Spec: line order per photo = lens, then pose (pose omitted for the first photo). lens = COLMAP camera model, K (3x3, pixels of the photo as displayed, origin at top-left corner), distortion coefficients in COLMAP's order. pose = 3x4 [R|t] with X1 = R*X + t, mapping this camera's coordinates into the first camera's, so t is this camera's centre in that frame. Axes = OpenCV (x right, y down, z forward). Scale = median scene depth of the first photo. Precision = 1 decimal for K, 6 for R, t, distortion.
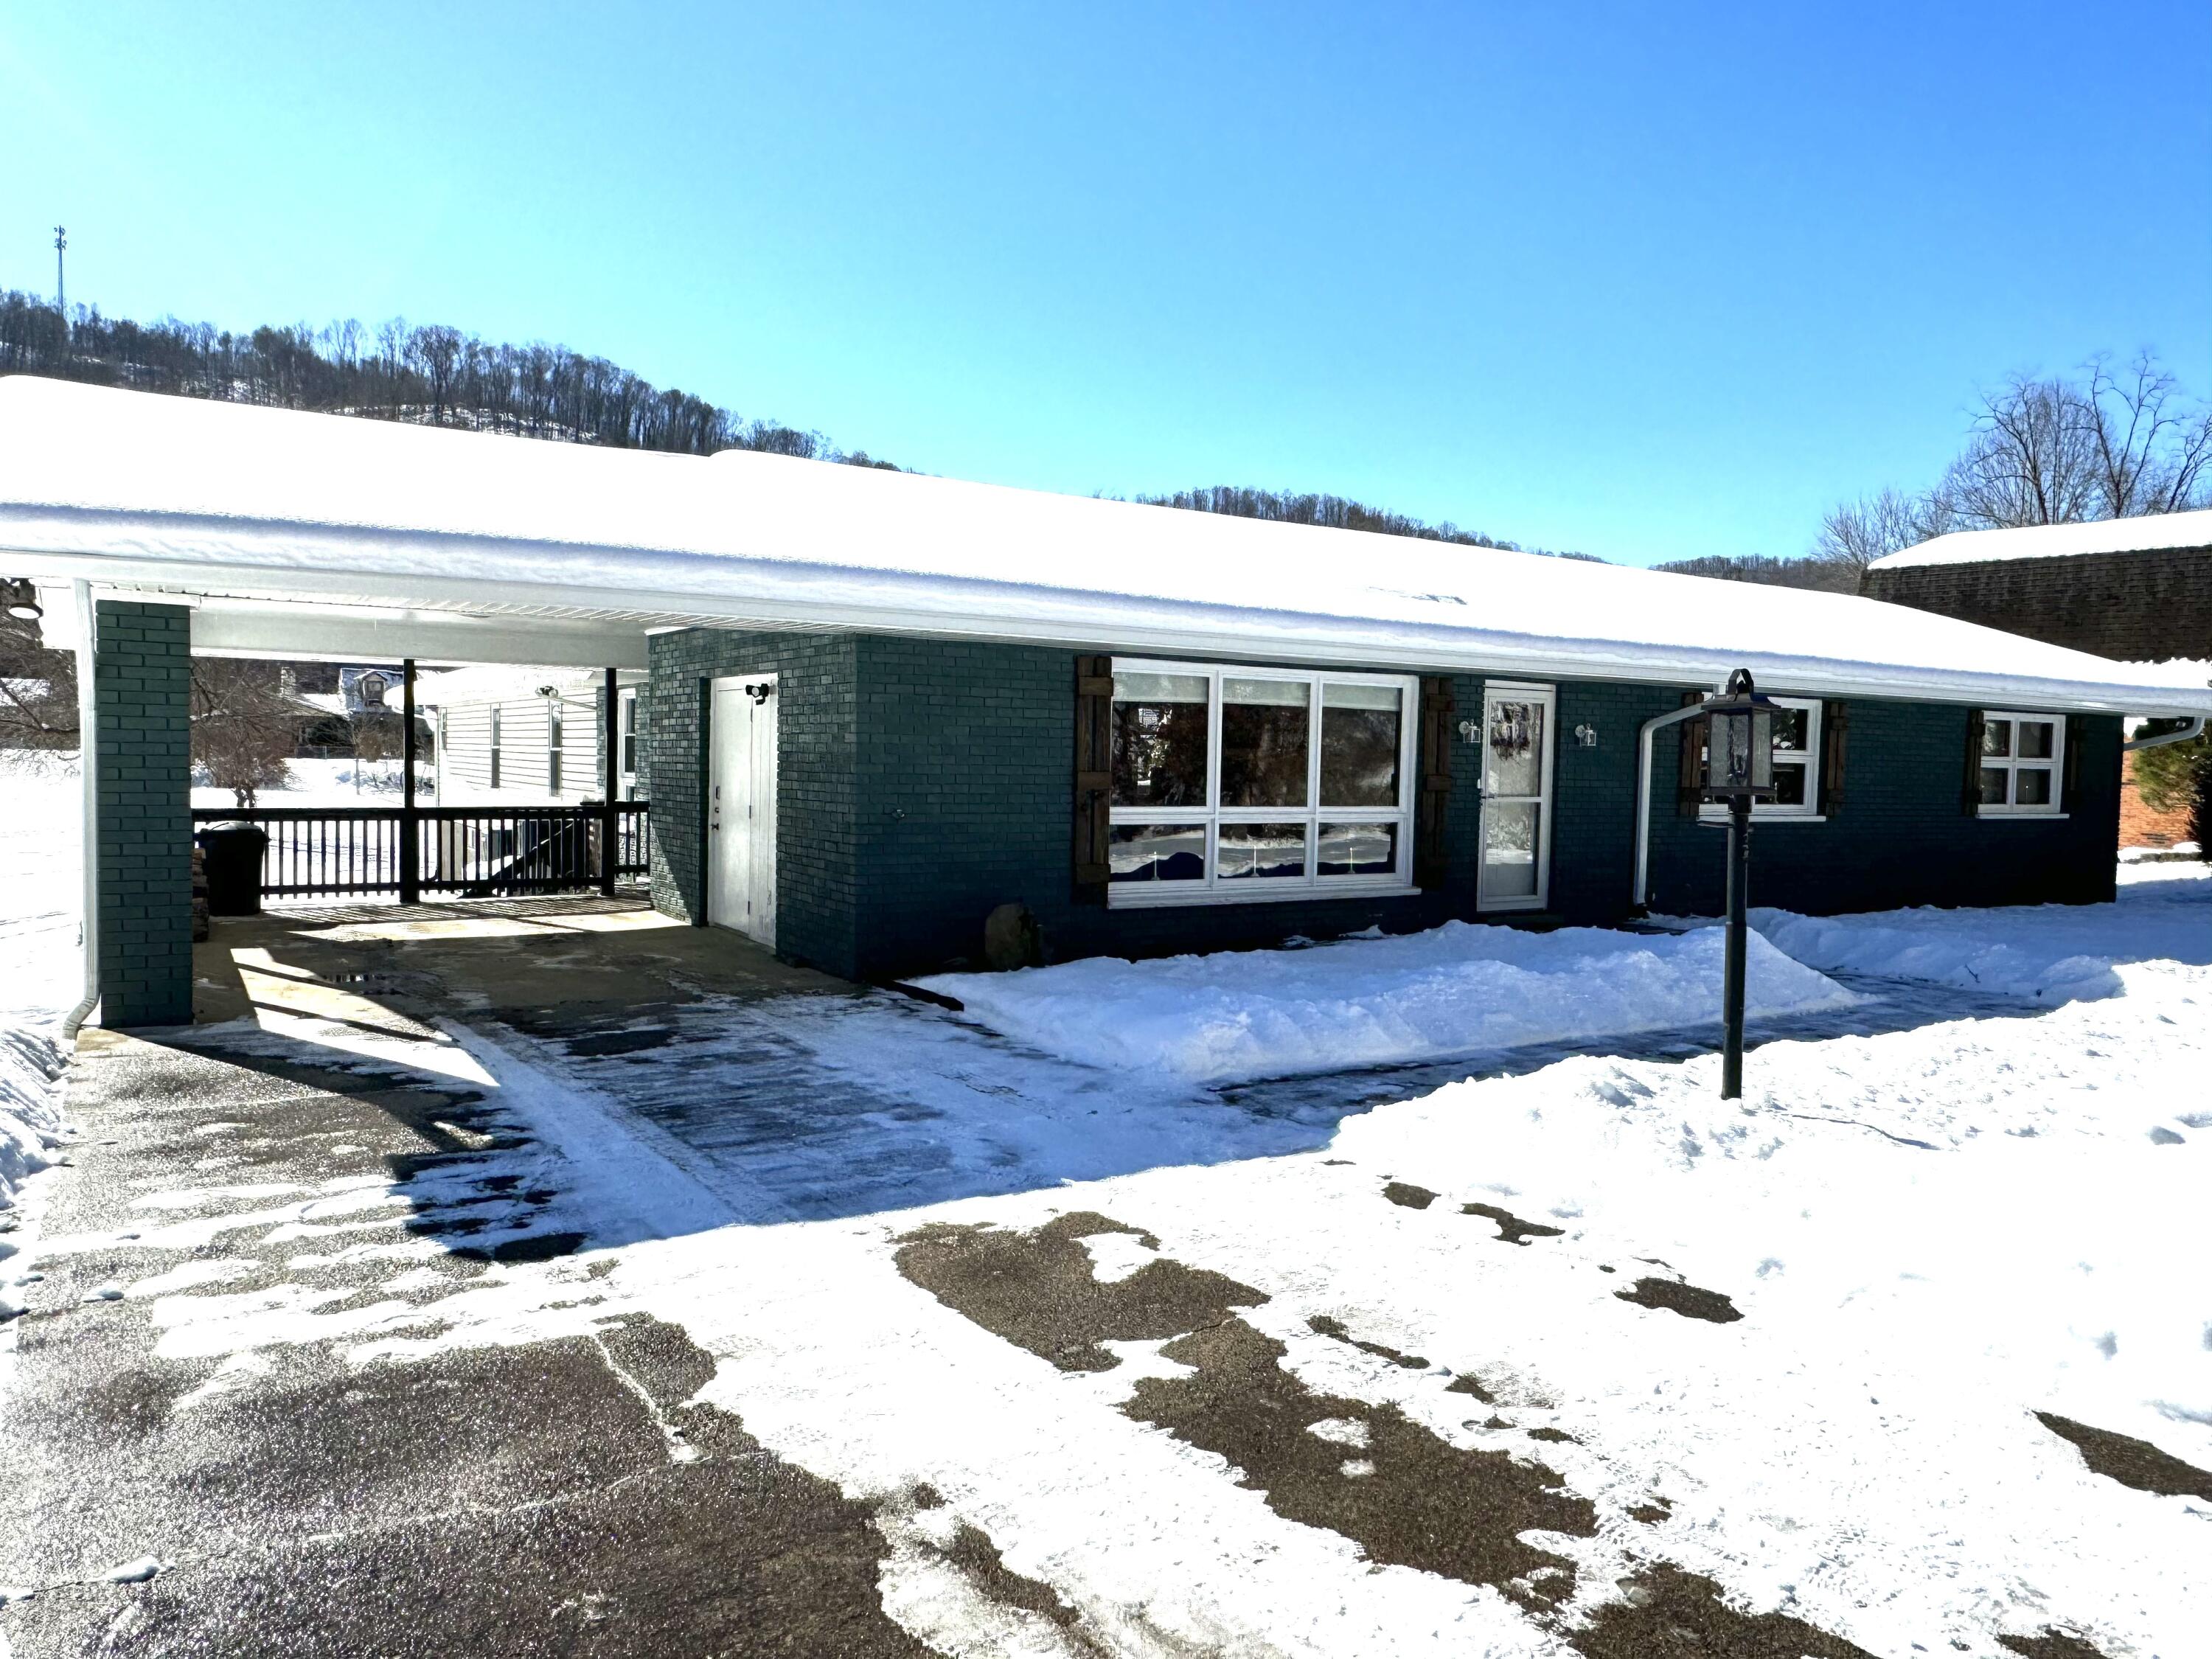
lens RADIAL K [[1521.0, 0, 1106.0], [0, 1521.0, 829.5], [0, 0, 1]] dist [-0.002920, 0.001268]
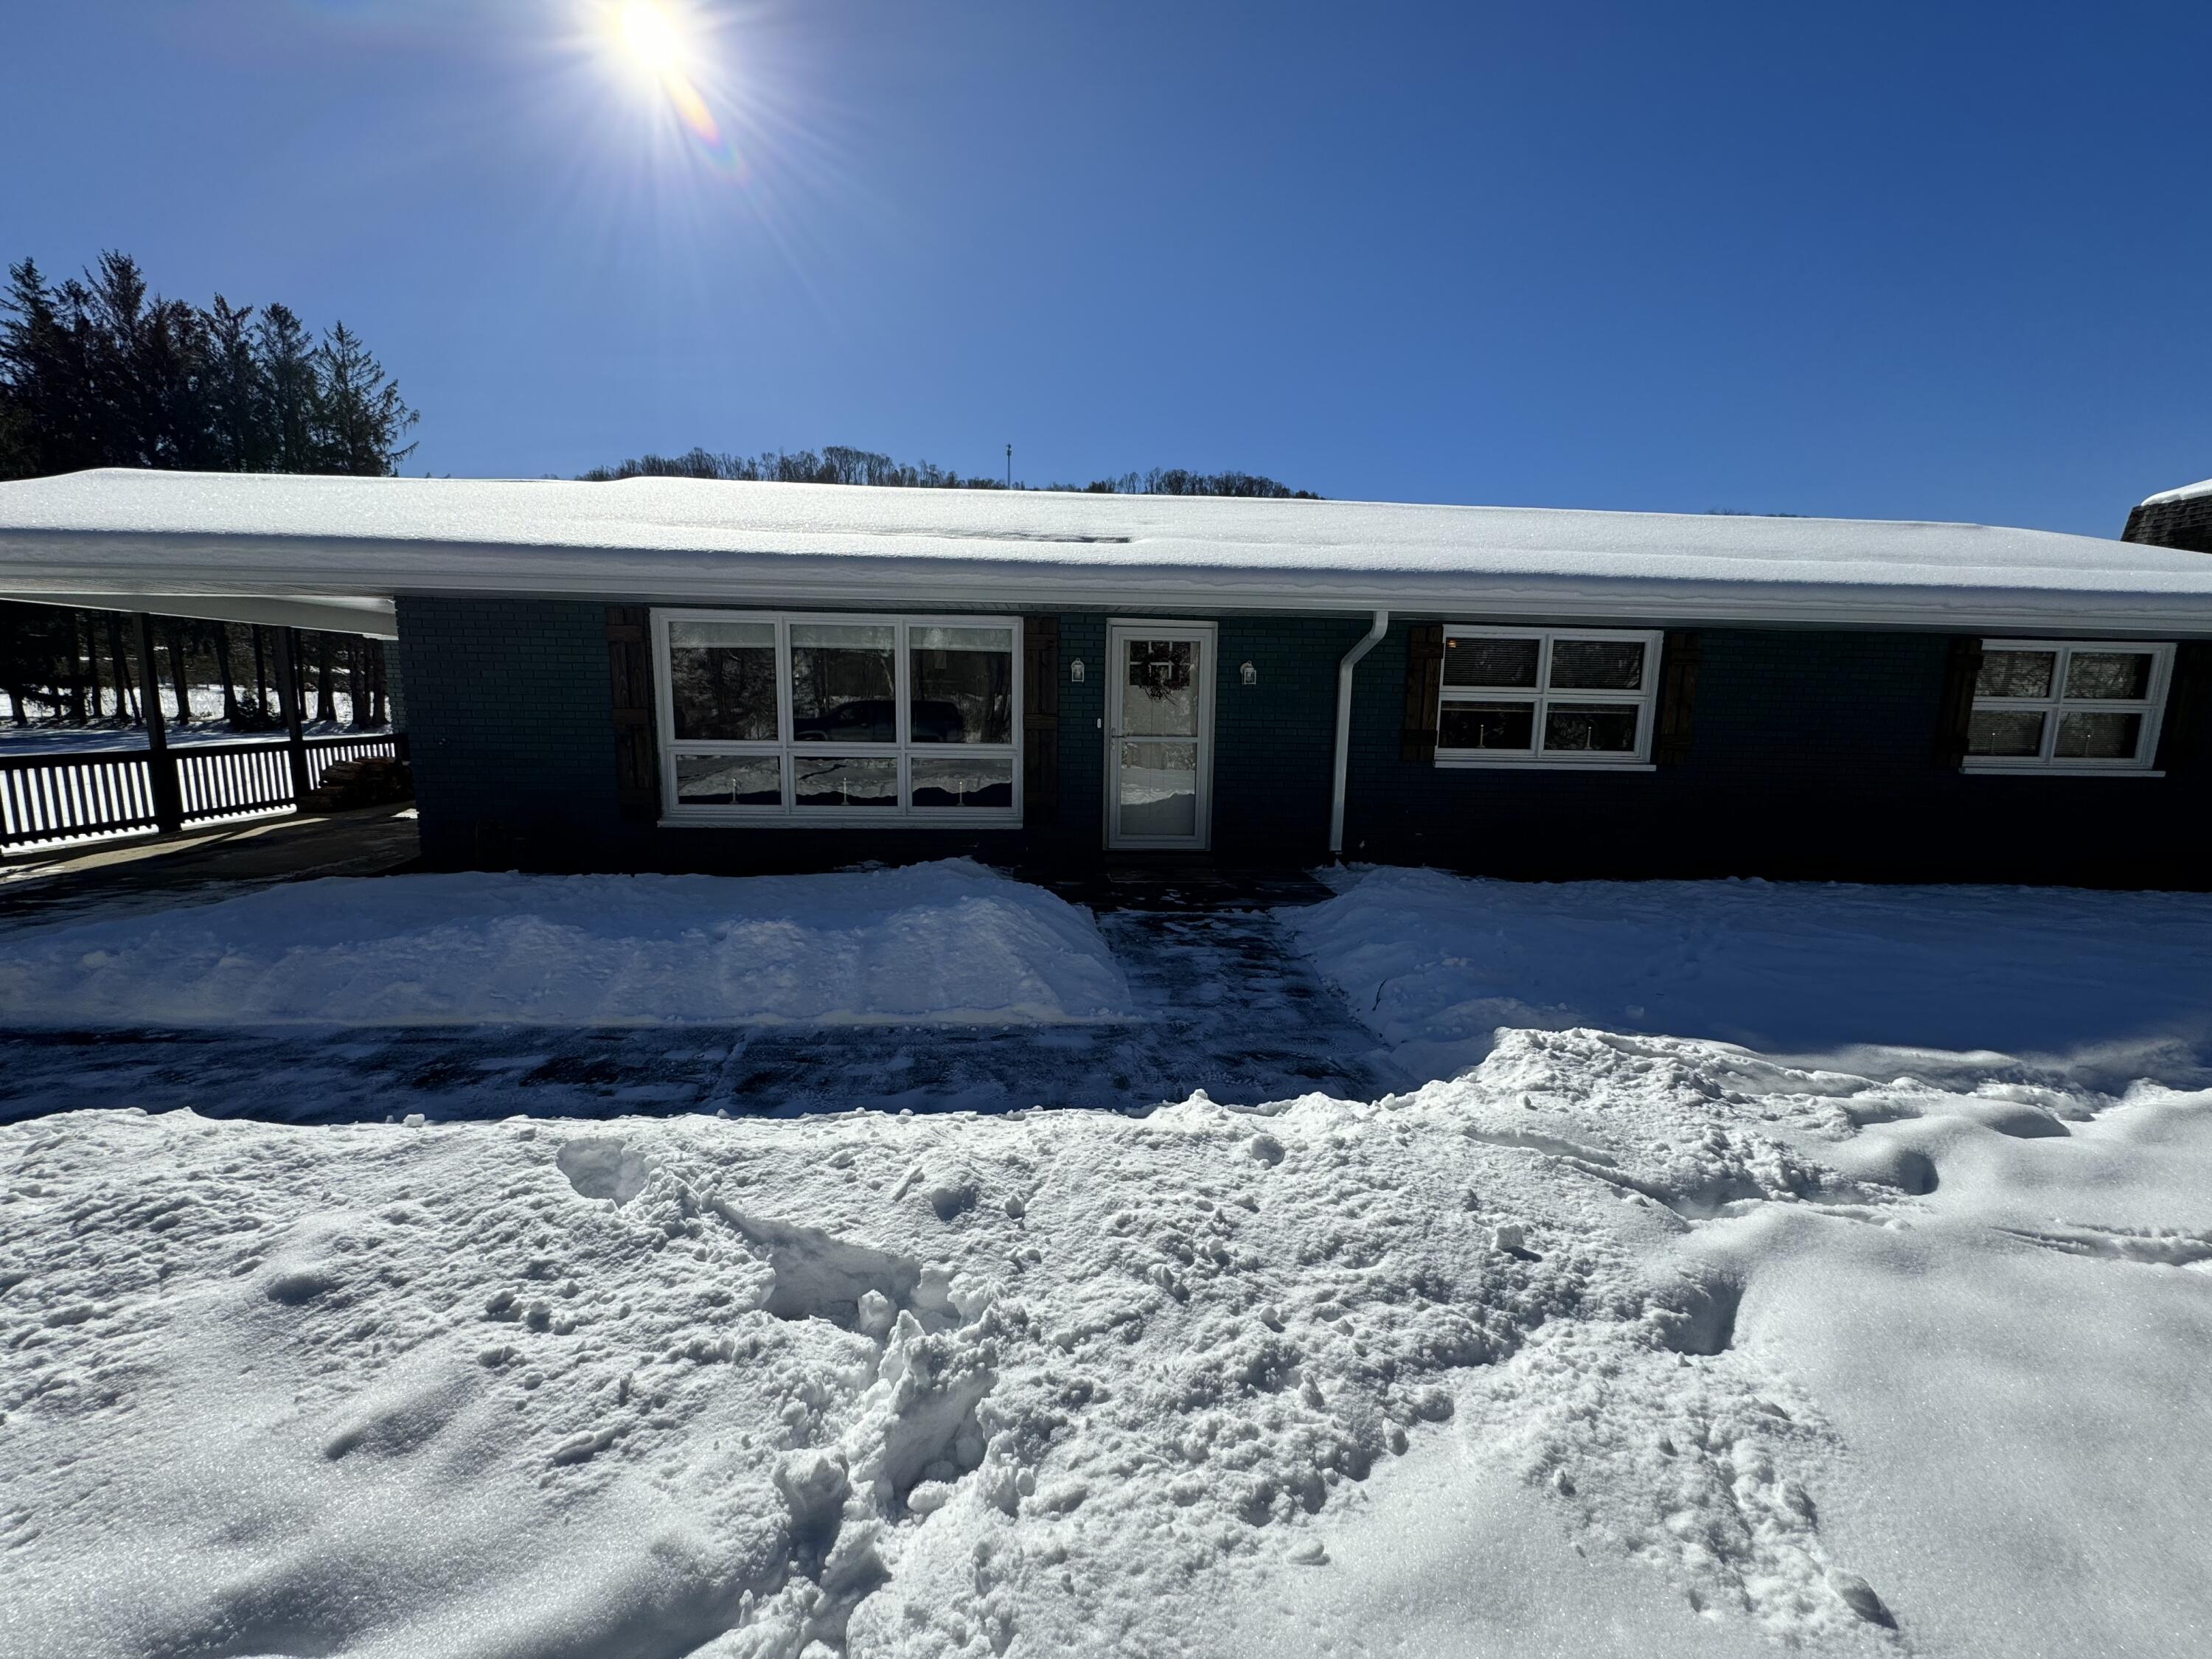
lens RADIAL K [[888.4, 0, 1106.0], [0, 888.4, 829.5], [0, 0, 1]] dist [-0.003046, 0.000189]
pose [[0.876564, 0.063045, -0.477138, 0.519240], [-0.022839, 0.995715, 0.089607, -0.012676], [0.480743, -0.067649, 0.874248, 0.471172]]
